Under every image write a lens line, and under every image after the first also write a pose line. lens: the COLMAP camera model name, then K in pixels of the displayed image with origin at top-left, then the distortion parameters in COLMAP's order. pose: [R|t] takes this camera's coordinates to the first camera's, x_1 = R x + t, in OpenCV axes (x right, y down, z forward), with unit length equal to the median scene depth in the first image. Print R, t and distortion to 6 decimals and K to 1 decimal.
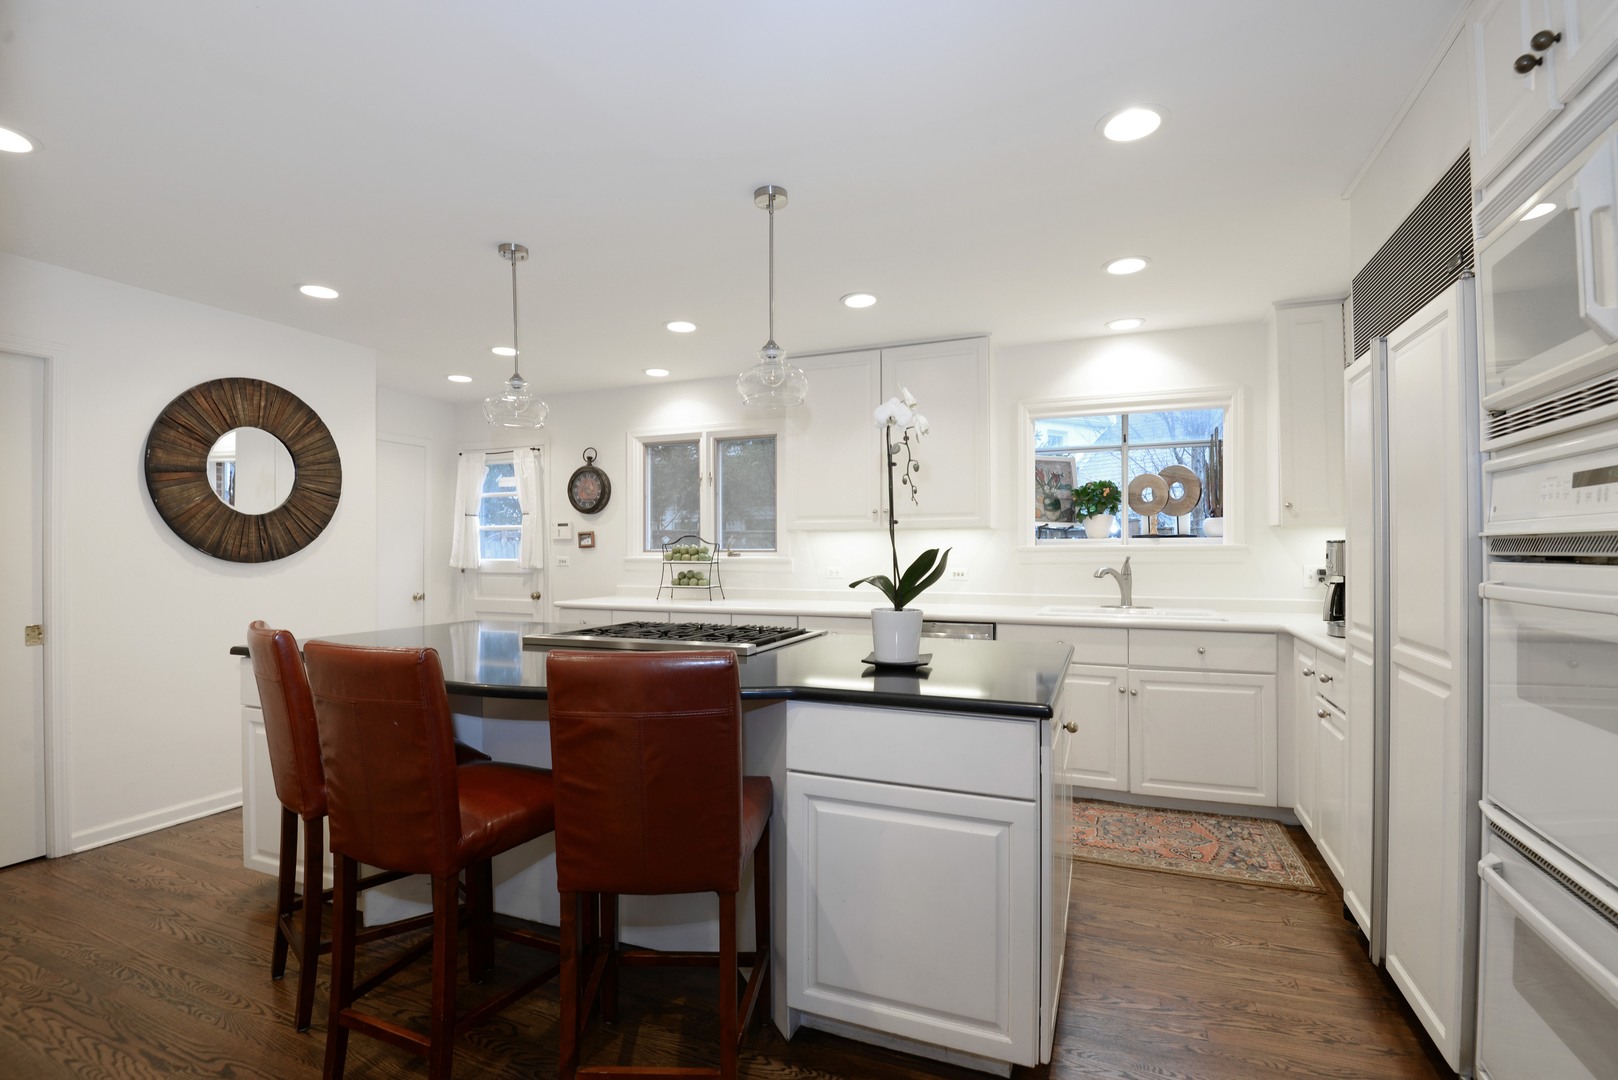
lens RADIAL K [[742.6, 0, 804.5], [0, 742.6, 543.0], [0, 0, 1]] dist [-0.005899, -0.009013]
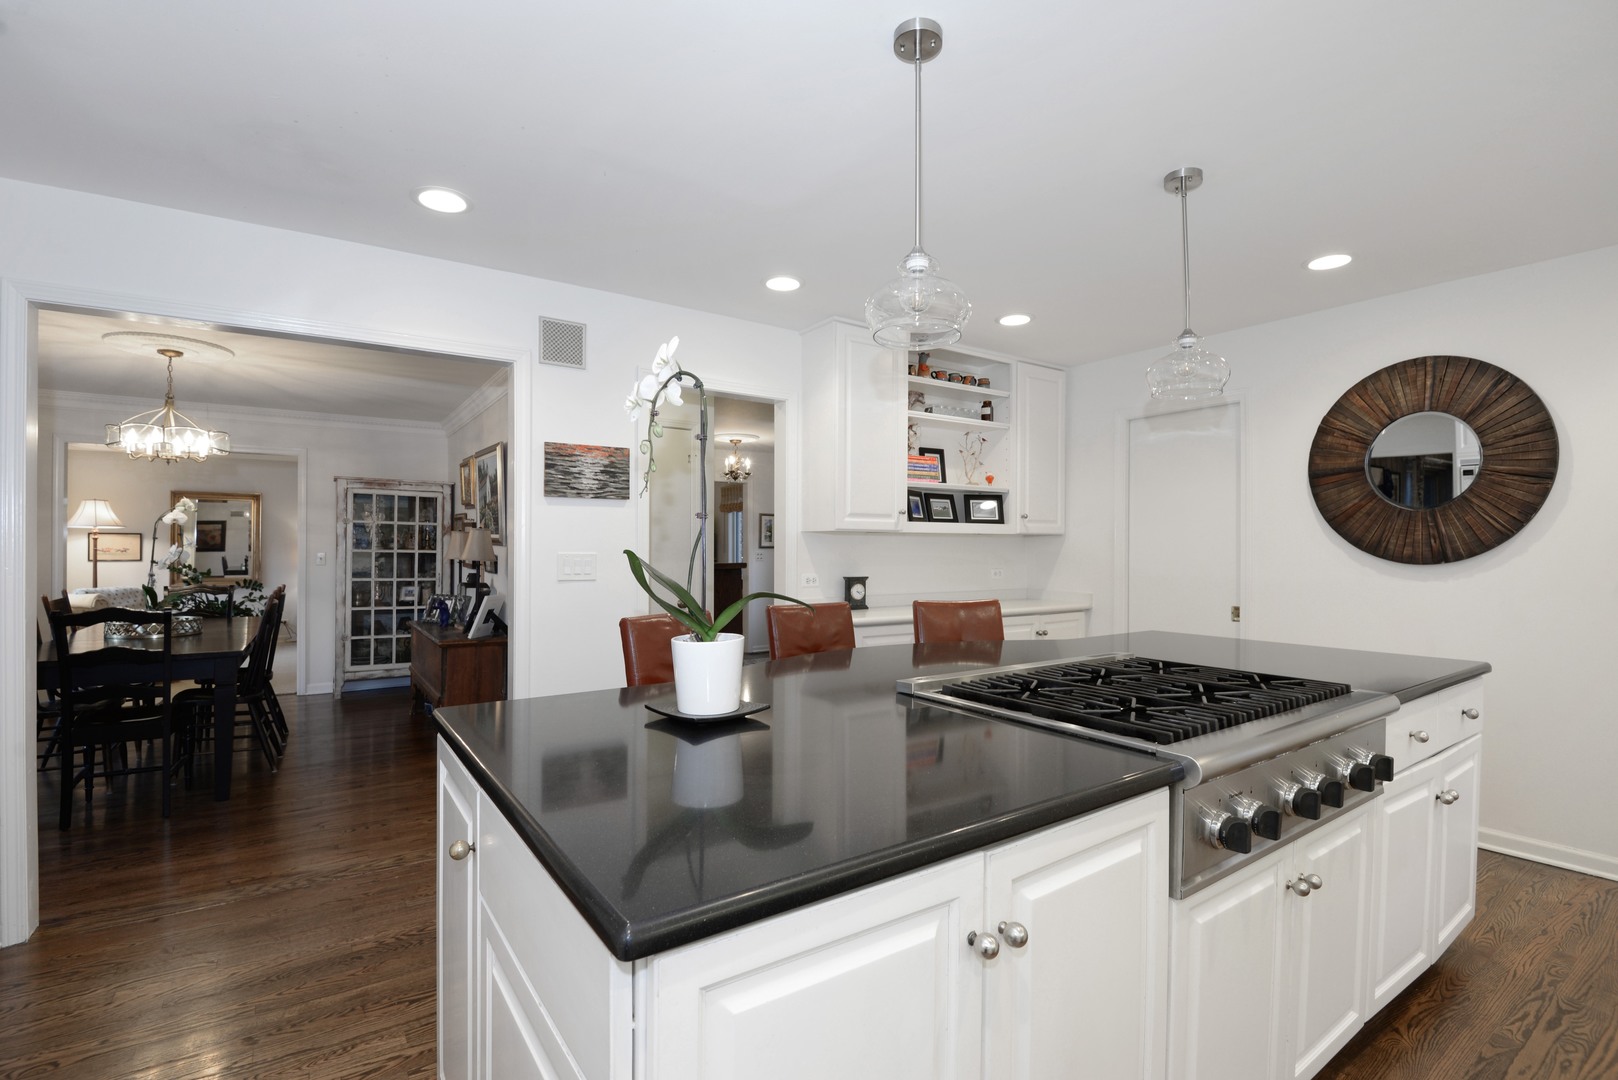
lens RADIAL K [[742.6, 0, 808.0], [0, 742.6, 538.1], [0, 0, 1]] dist [-0.005899, -0.009013]
pose [[-0.542437, -0.006321, -0.840073, 0.407973], [0.007656, 0.999893, -0.012466, 0.000627], [0.840062, -0.013194, -0.542330, 0.881962]]
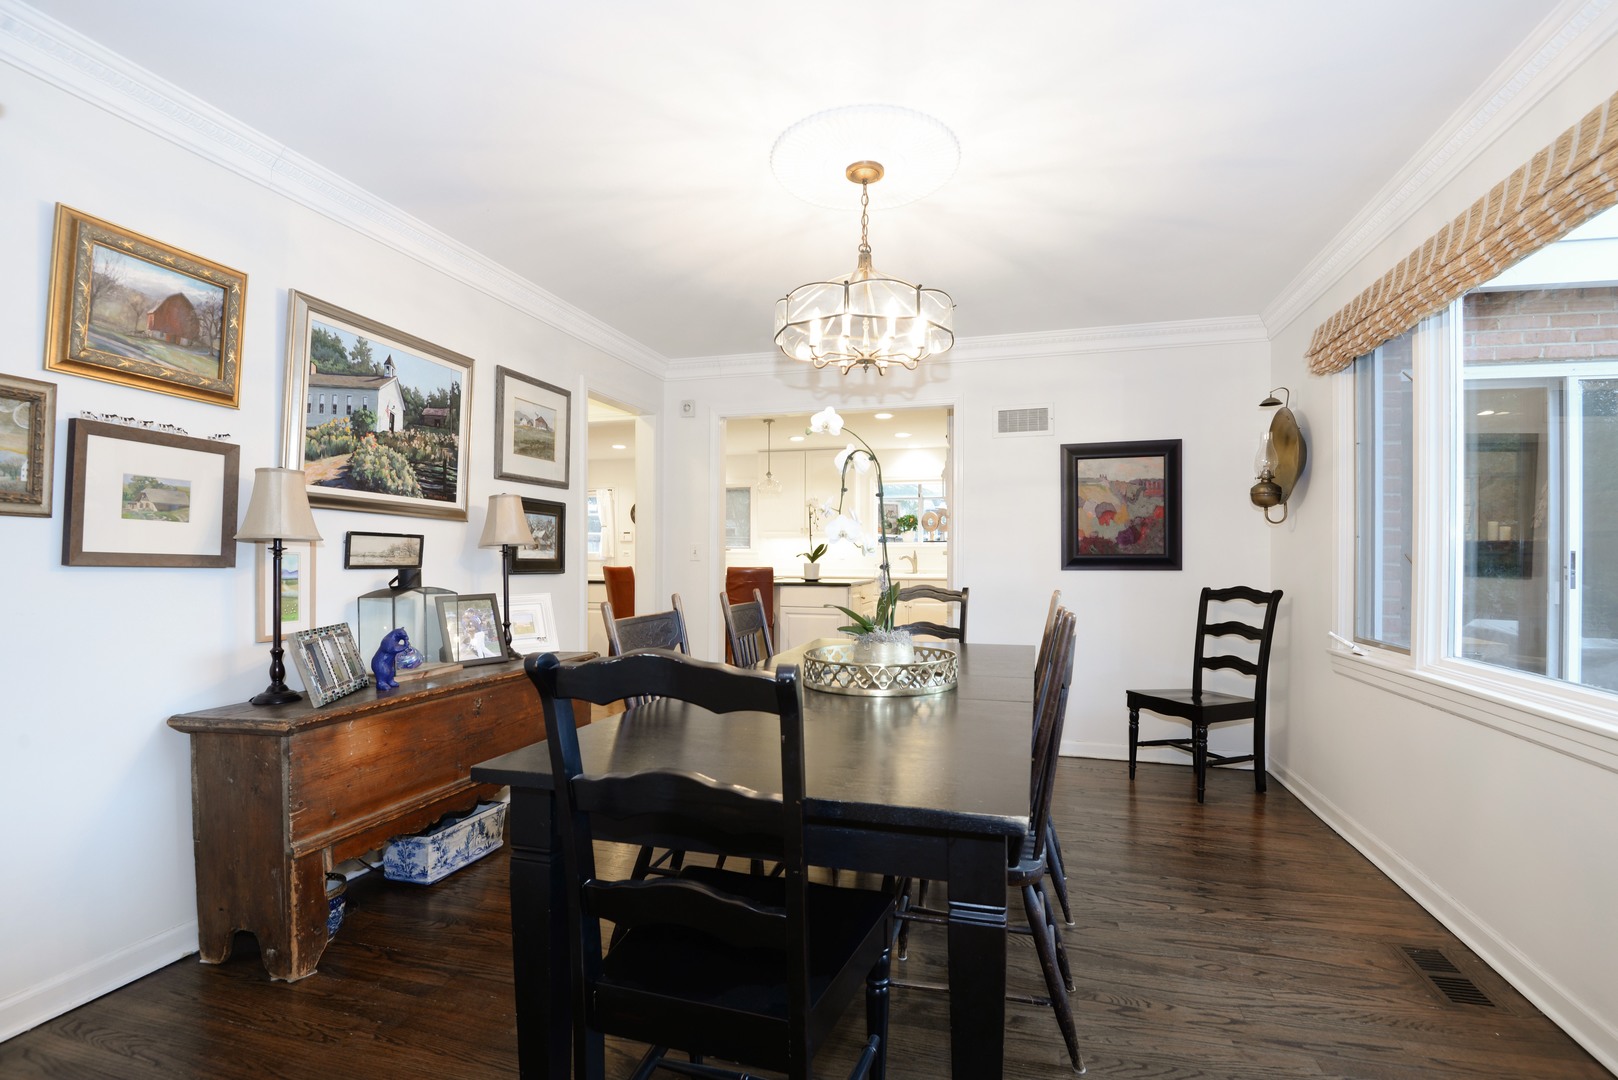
lens RADIAL K [[742.6, 0, 811.9], [0, 742.6, 542.3], [0, 0, 1]] dist [-0.005899, -0.009013]
pose [[0.992359, 0.009237, 0.123041, -0.123892], [-0.008336, 0.999935, -0.007839, 0.012318], [-0.123106, 0.006754, 0.992371, -1.000775]]
